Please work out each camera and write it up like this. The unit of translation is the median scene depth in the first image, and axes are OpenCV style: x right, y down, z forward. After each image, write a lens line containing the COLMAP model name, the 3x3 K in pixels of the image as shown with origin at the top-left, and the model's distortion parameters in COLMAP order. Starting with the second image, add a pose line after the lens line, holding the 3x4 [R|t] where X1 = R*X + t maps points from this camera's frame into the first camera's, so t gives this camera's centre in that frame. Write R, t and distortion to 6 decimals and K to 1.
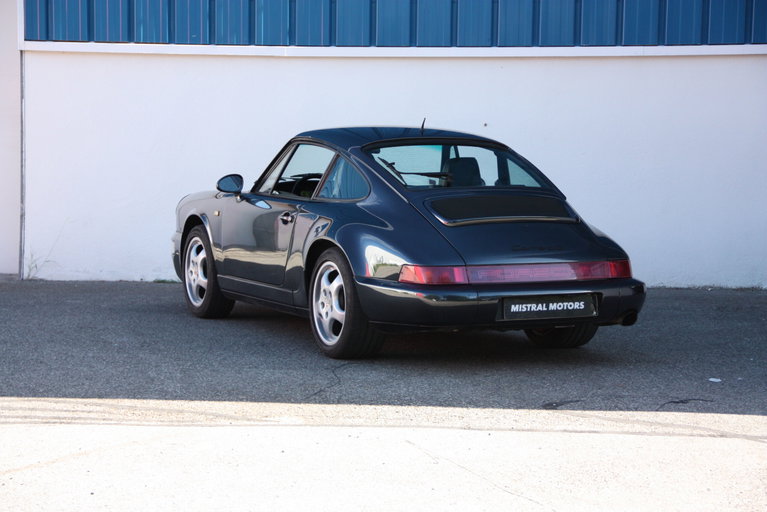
lens RADIAL K [[1782.1, 0, 376.0], [0, 1782.1, 258.3], [0, 0, 1]] dist [0.464225, 0.000000]
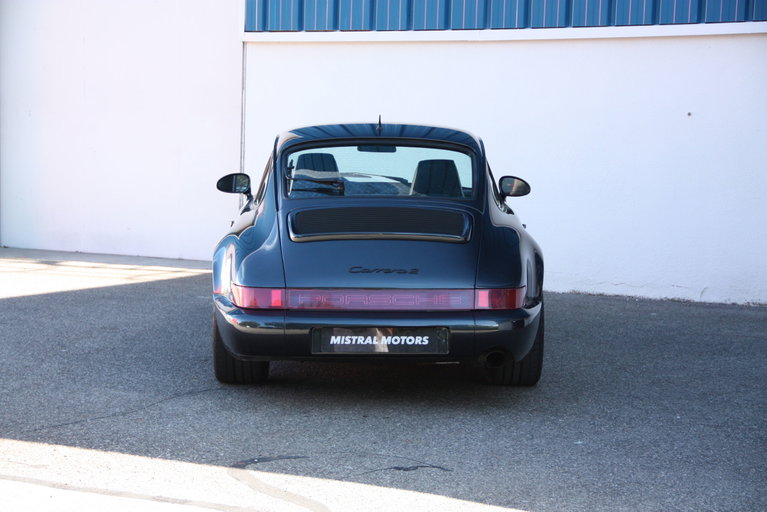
lens RADIAL K [[1782.1, 0, 387.3], [0, 1782.1, 250.9], [0, 0, 1]] dist [0.464225, 0.000000]
pose [[0.905766, 0.034410, -0.422378, 0.380156], [-0.031726, 0.999407, 0.013385, -0.021960], [0.422588, 0.001276, 0.906321, 0.202630]]
